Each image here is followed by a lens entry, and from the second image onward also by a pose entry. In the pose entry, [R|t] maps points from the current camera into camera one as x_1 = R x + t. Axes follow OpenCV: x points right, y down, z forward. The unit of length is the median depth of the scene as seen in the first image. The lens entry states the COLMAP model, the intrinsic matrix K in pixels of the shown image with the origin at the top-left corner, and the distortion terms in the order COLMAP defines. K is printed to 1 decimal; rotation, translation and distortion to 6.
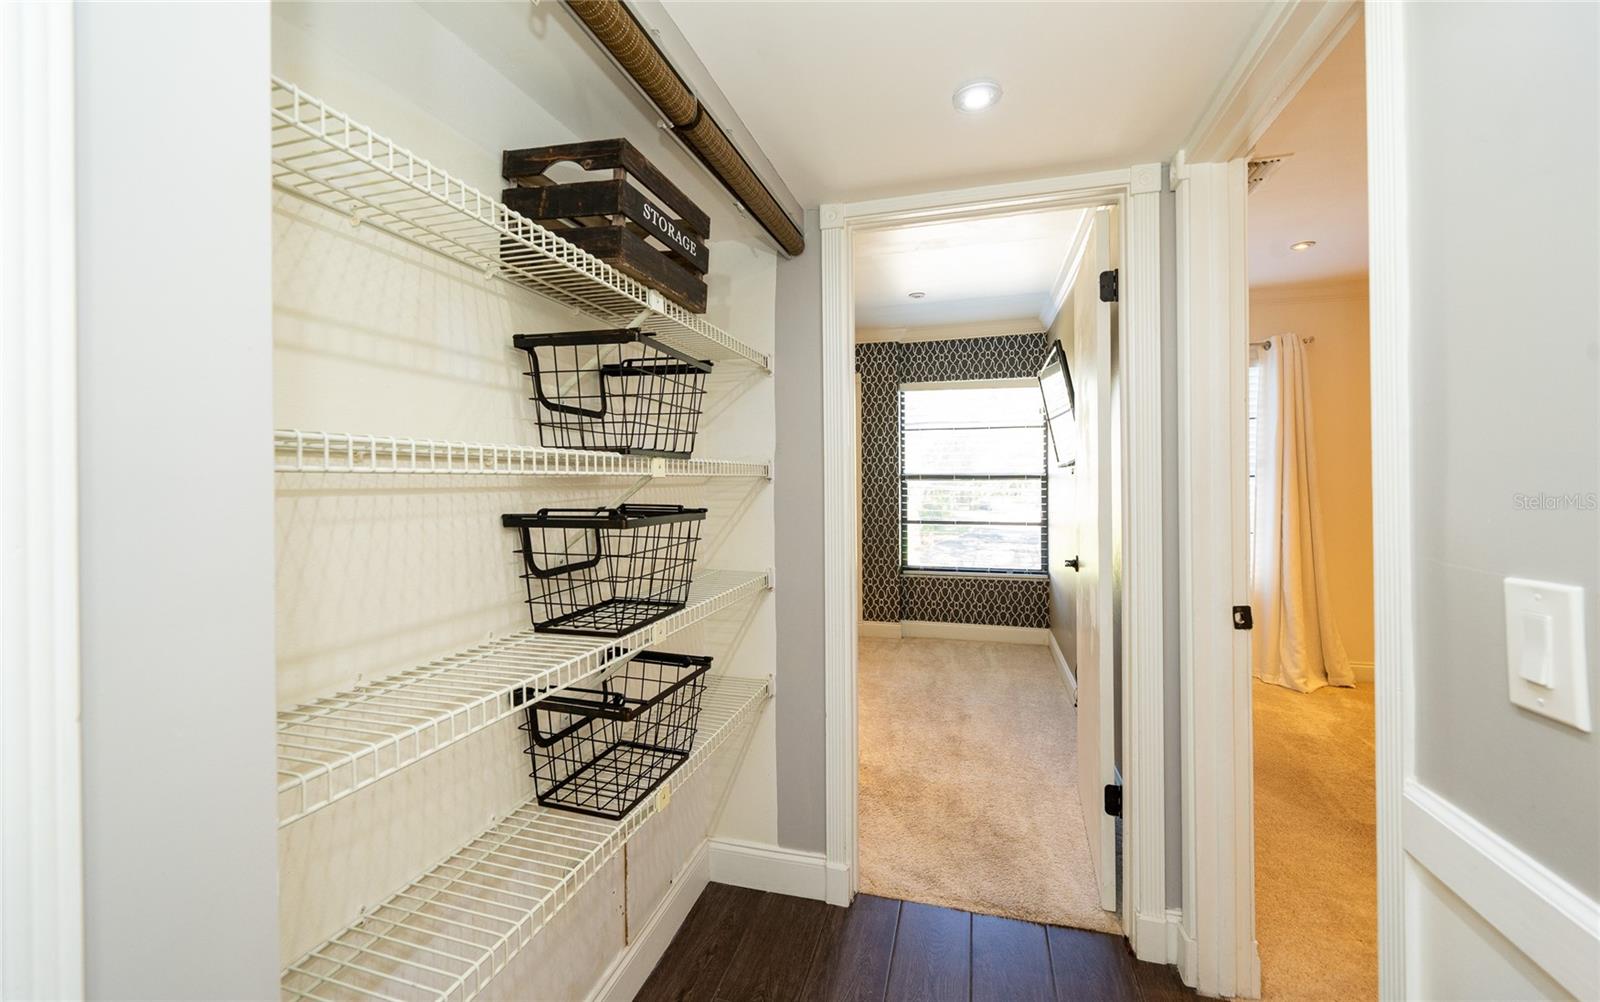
lens RADIAL K [[612.4, 0, 798.7], [0, 612.4, 477.5], [0, 0, 1]] dist [-0.013252, -0.000115]
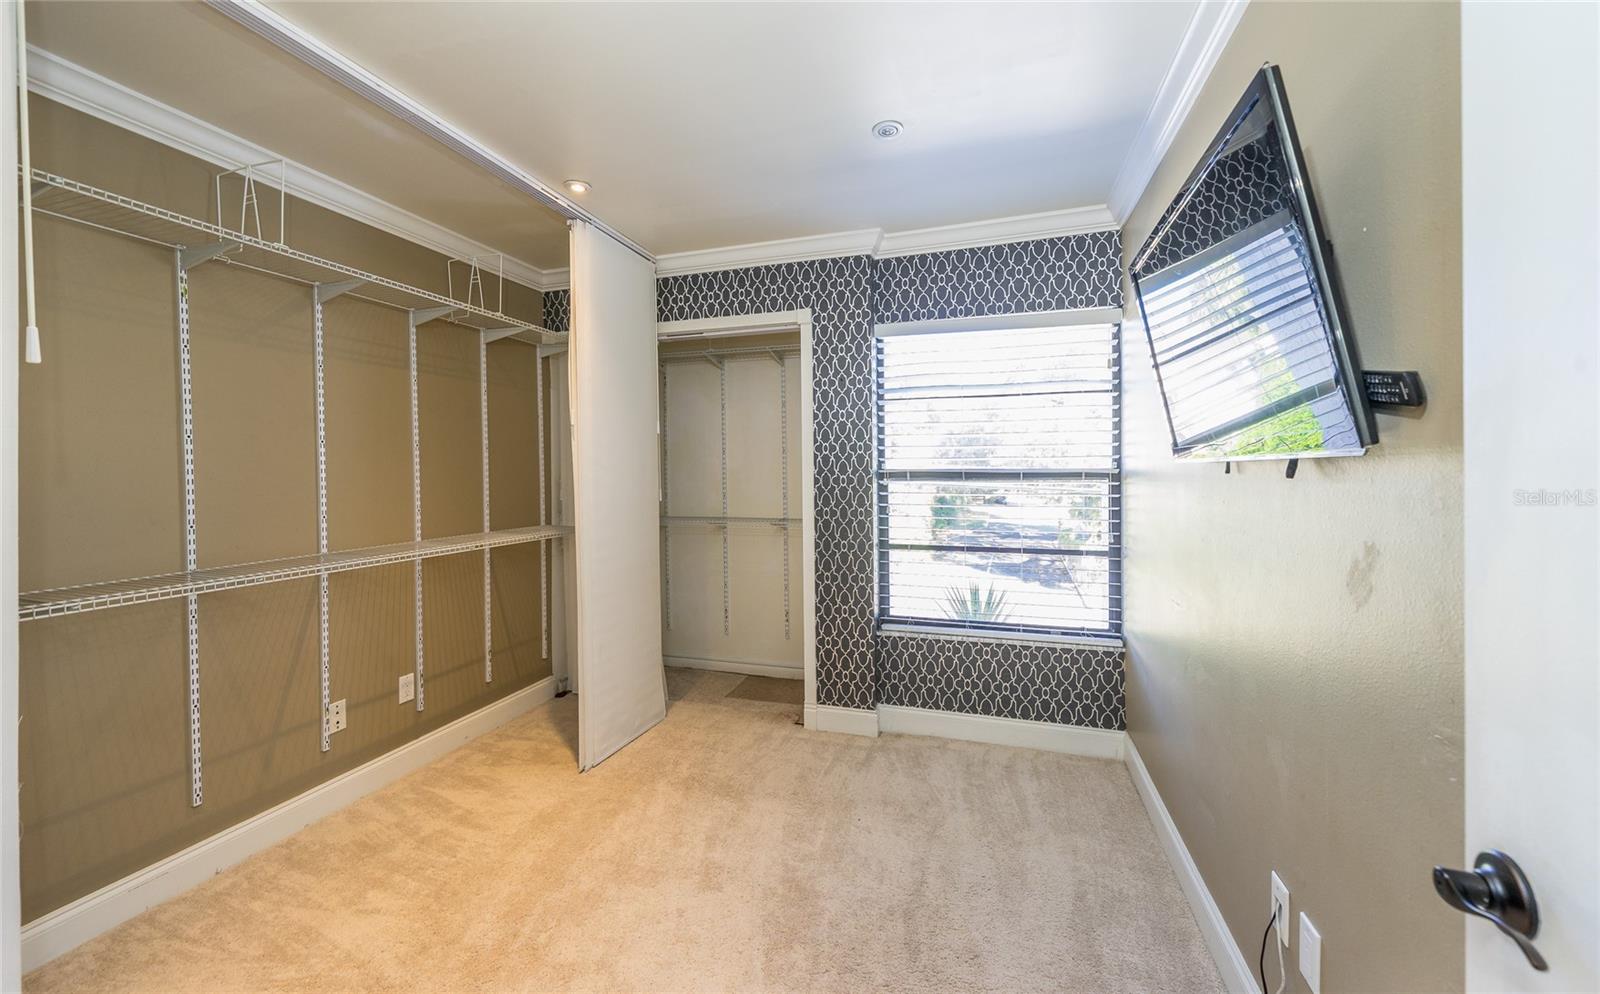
lens RADIAL K [[612.4, 0, 791.8], [0, 612.4, 469.4], [0, 0, 1]] dist [-0.013252, -0.000115]
pose [[0.999508, -0.002402, -0.031266, 0.102295], [0.002340, 0.999995, -0.002035, -0.005696], [0.031270, 0.001961, 0.999509, 0.384540]]
